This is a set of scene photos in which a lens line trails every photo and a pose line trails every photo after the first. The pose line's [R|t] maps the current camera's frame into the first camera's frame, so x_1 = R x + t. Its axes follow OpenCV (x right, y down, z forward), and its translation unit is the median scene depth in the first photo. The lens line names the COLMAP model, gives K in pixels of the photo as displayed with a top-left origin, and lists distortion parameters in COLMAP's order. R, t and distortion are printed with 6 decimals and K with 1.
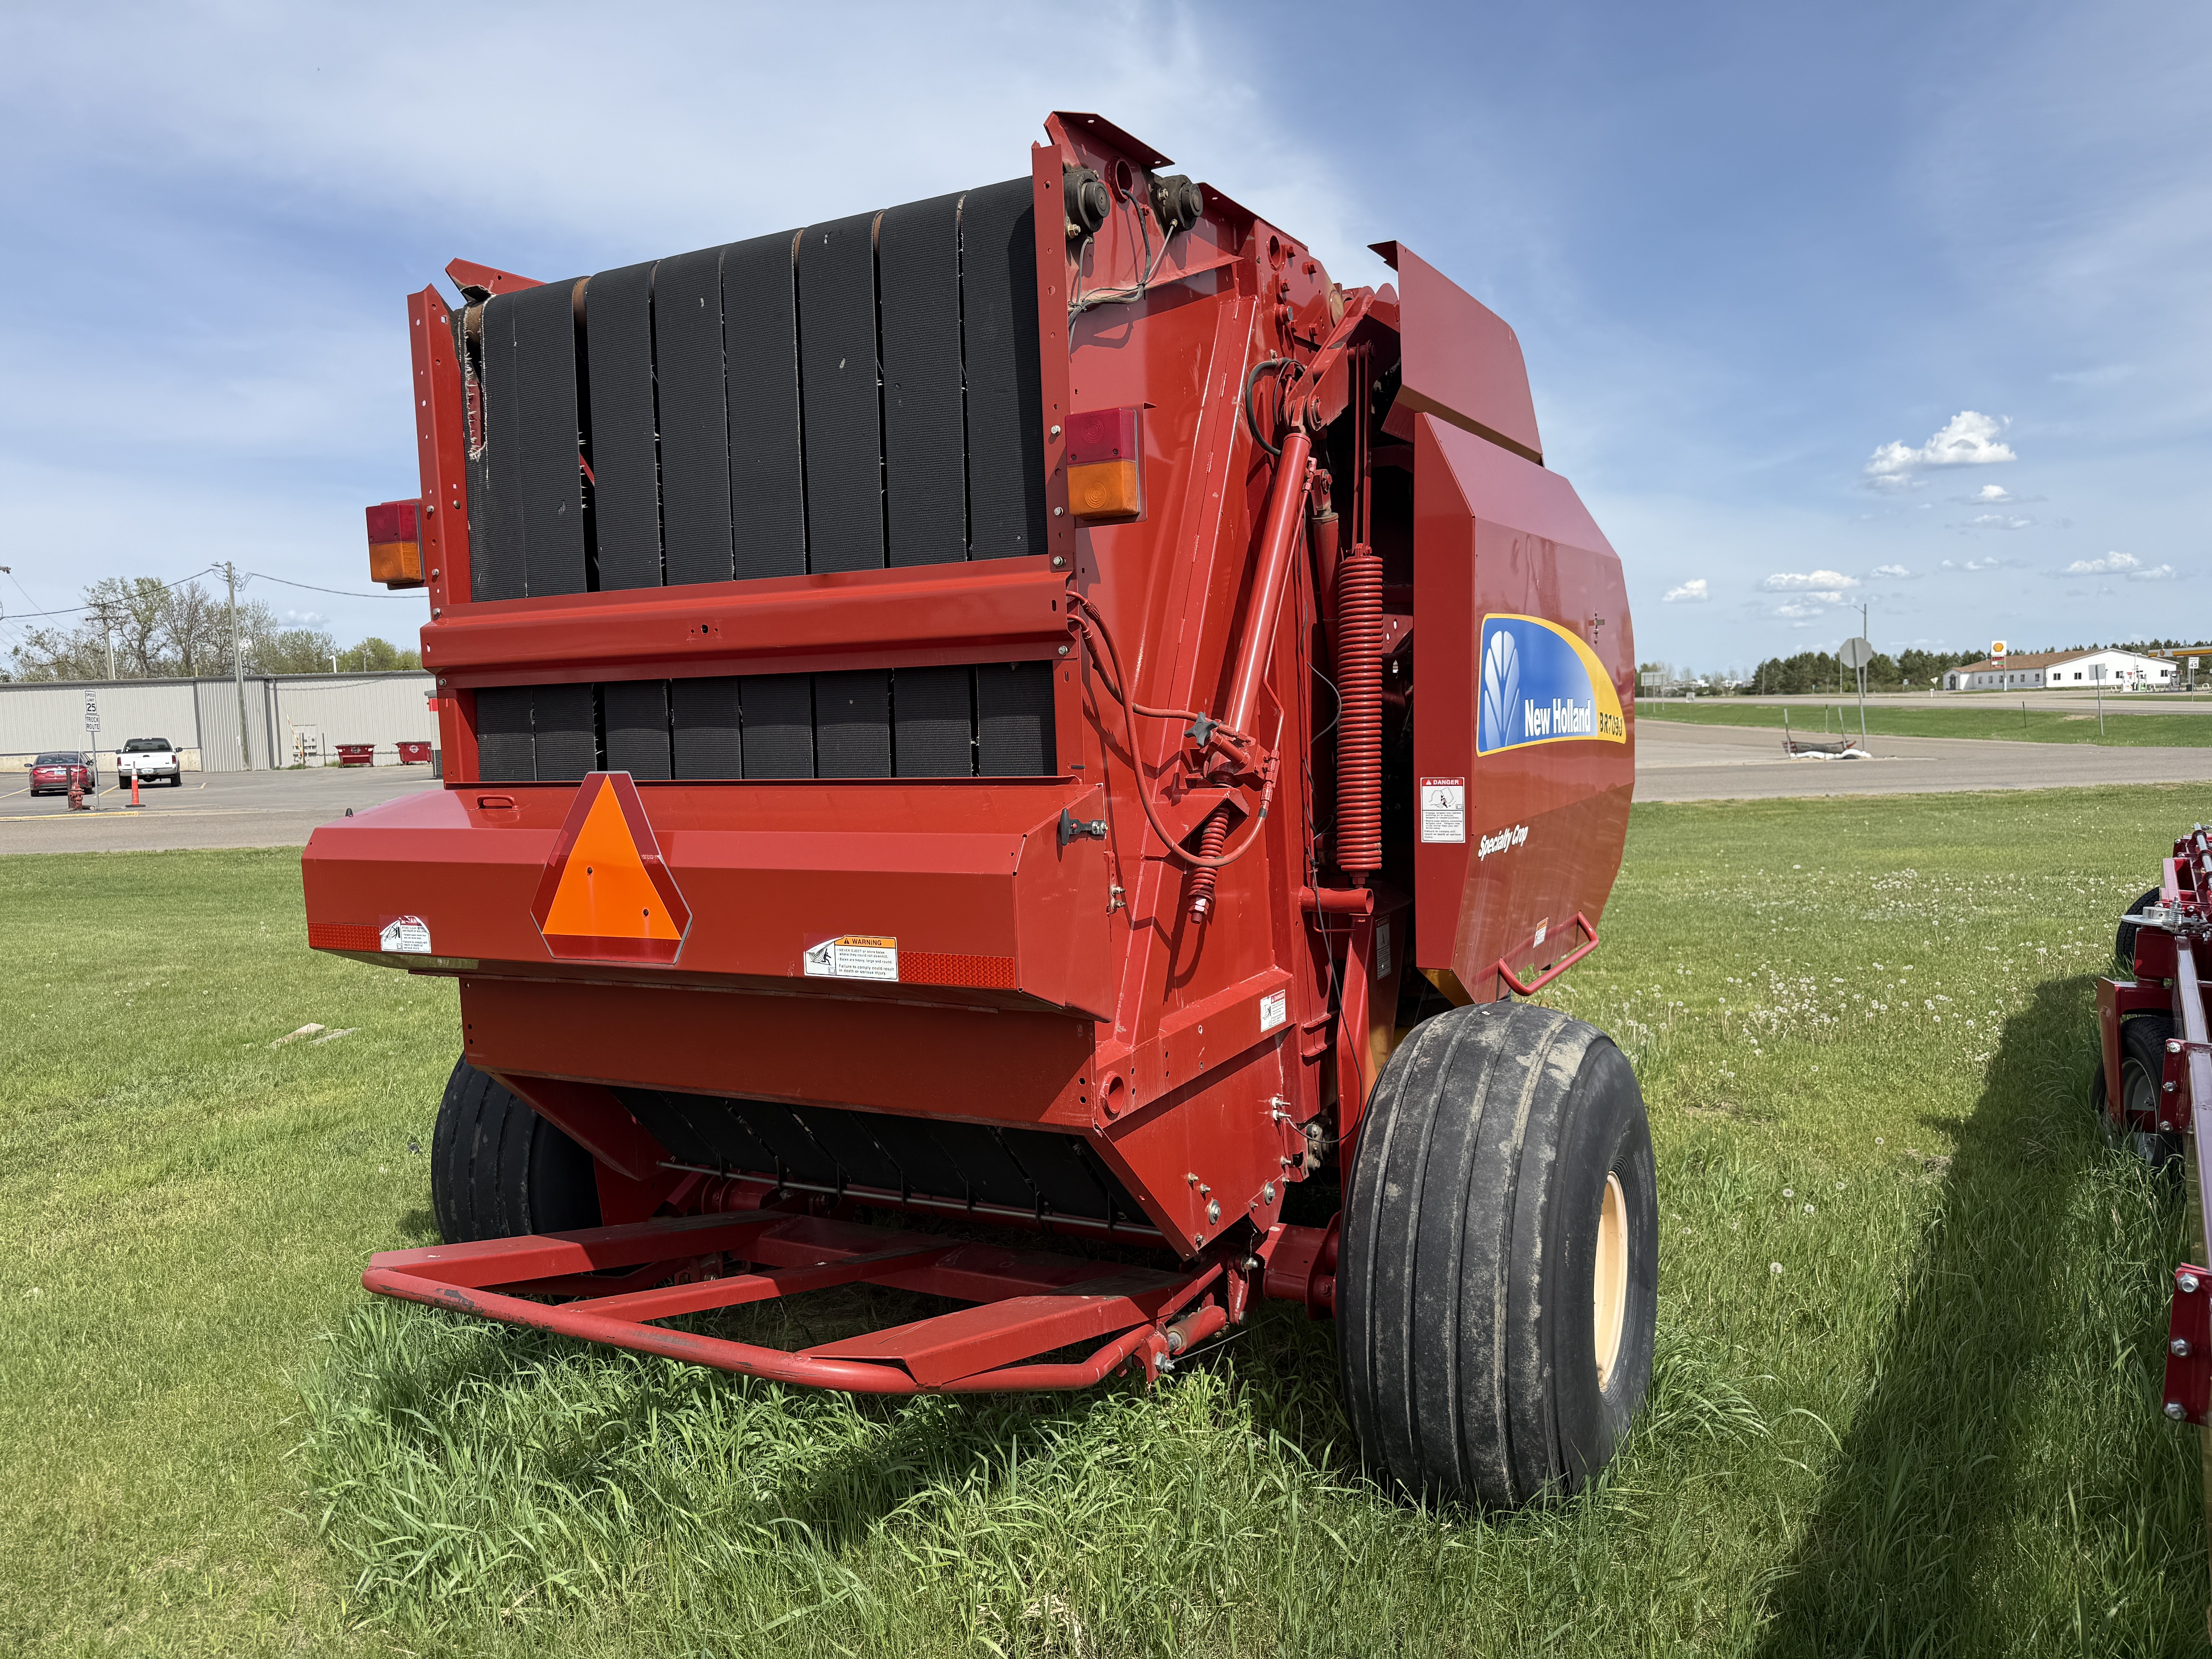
lens RADIAL K [[1551.0, 0, 1113.0], [0, 1551.0, 848.3], [0, 0, 1]] dist [0.207368, -0.408508]
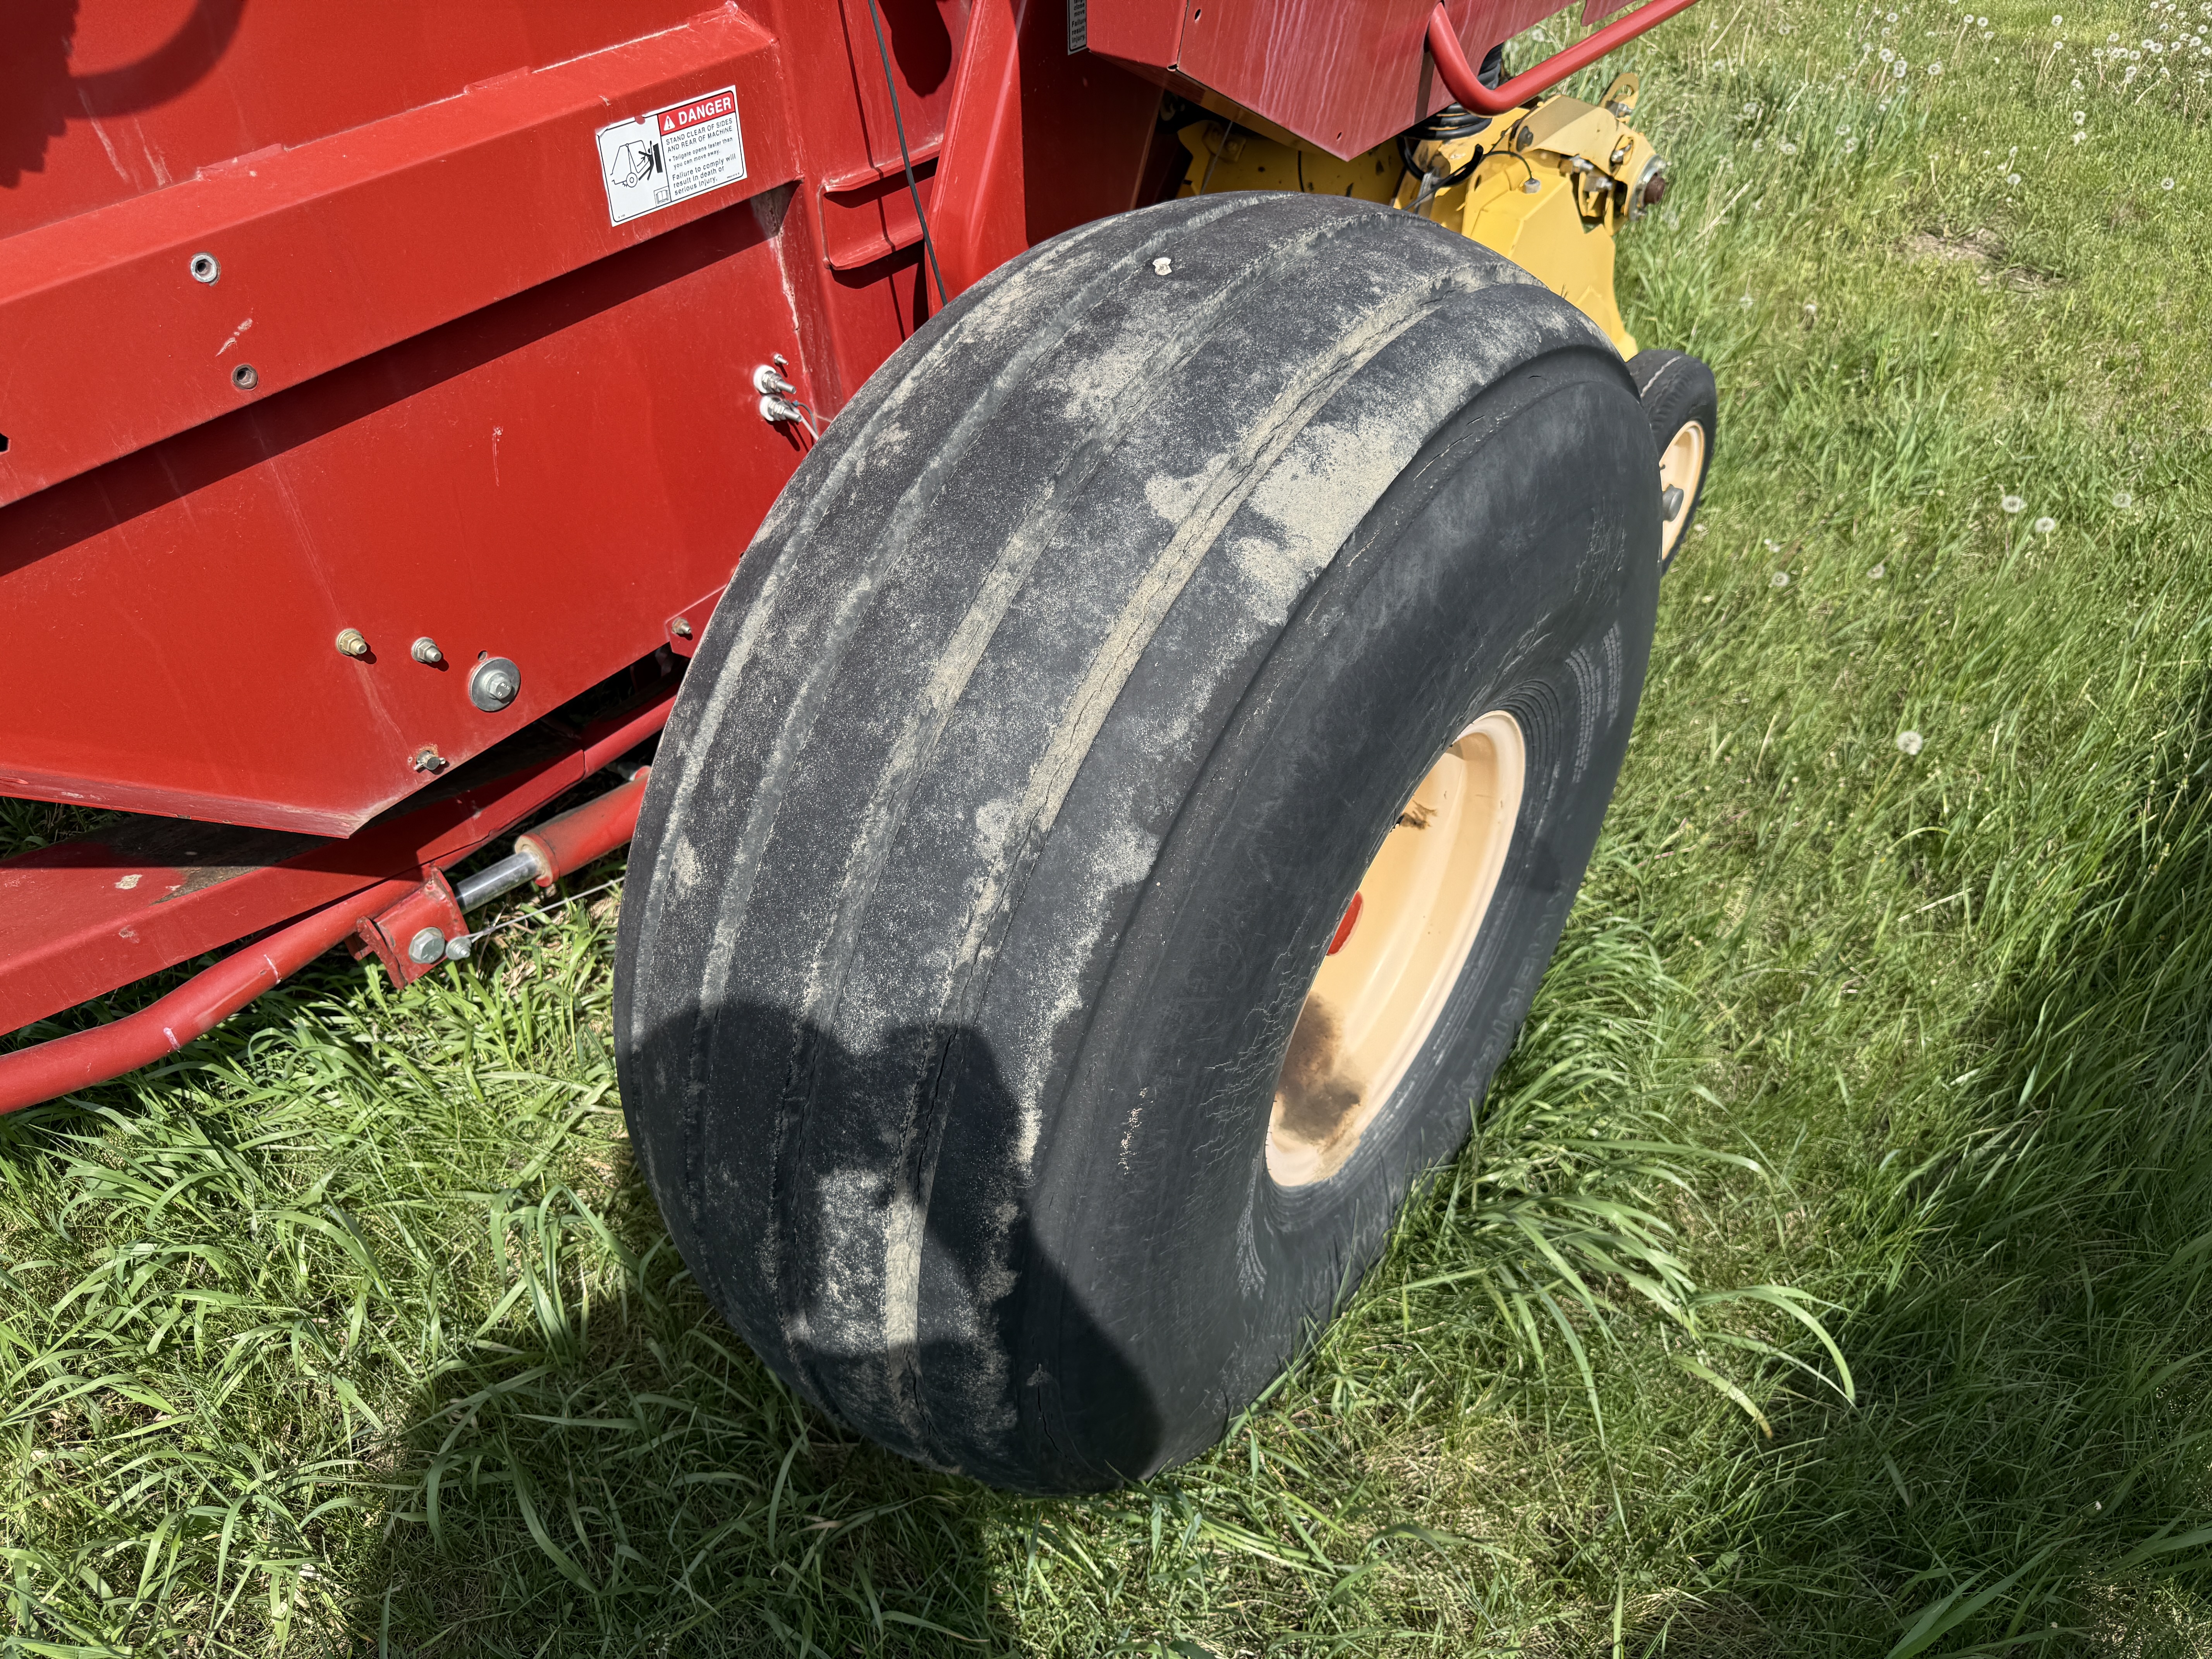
lens RADIAL K [[1609.5, 0, 1106.0], [0, 1609.5, 829.5], [0, 0, 1]] dist [0.044912, -0.043845]
pose [[0.990137, 0.119300, -0.073463, 0.287910], [-0.053868, 0.808204, 0.586433, 0.007640], [0.129335, -0.576692, 0.806659, 0.738932]]
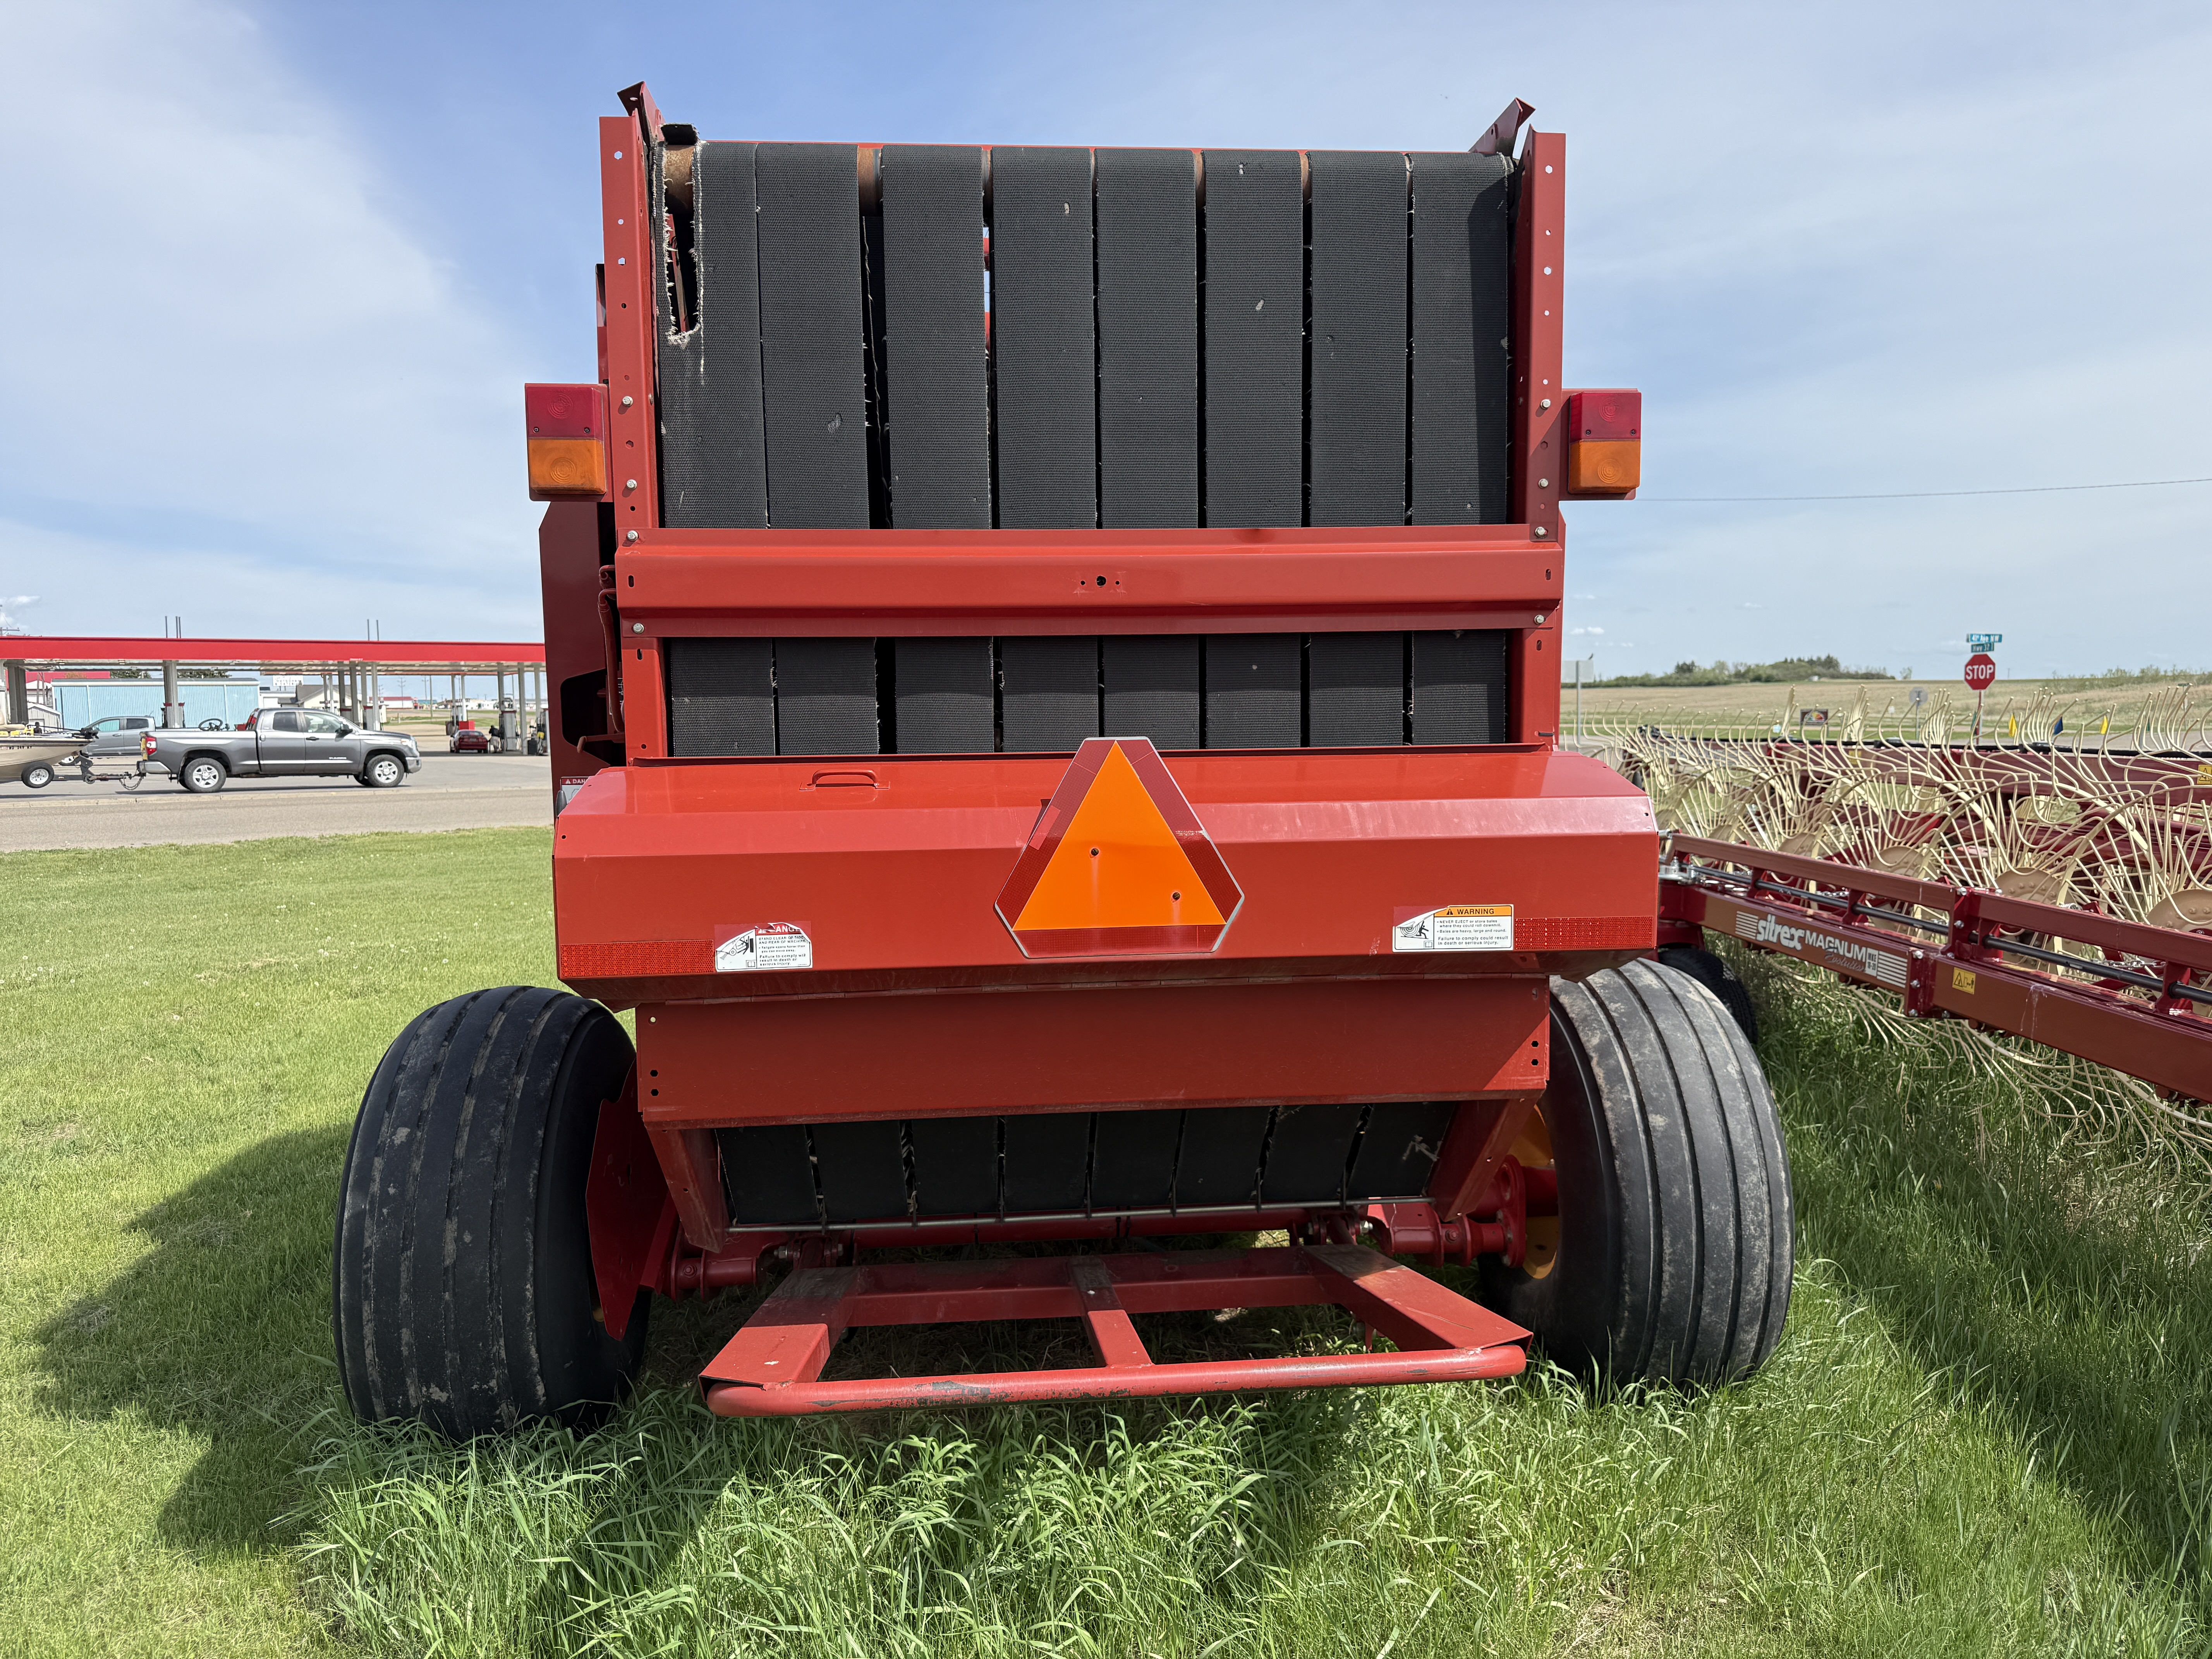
lens RADIAL K [[1546.2, 0, 1106.0], [0, 1546.2, 829.5], [0, 0, 1]] dist [0.199956, -0.398477]
pose [[0.831982, -0.021503, 0.554386, -0.771673], [0.032472, 0.999423, -0.009968, 0.010133], [-0.553851, 0.026295, 0.832200, 0.281765]]
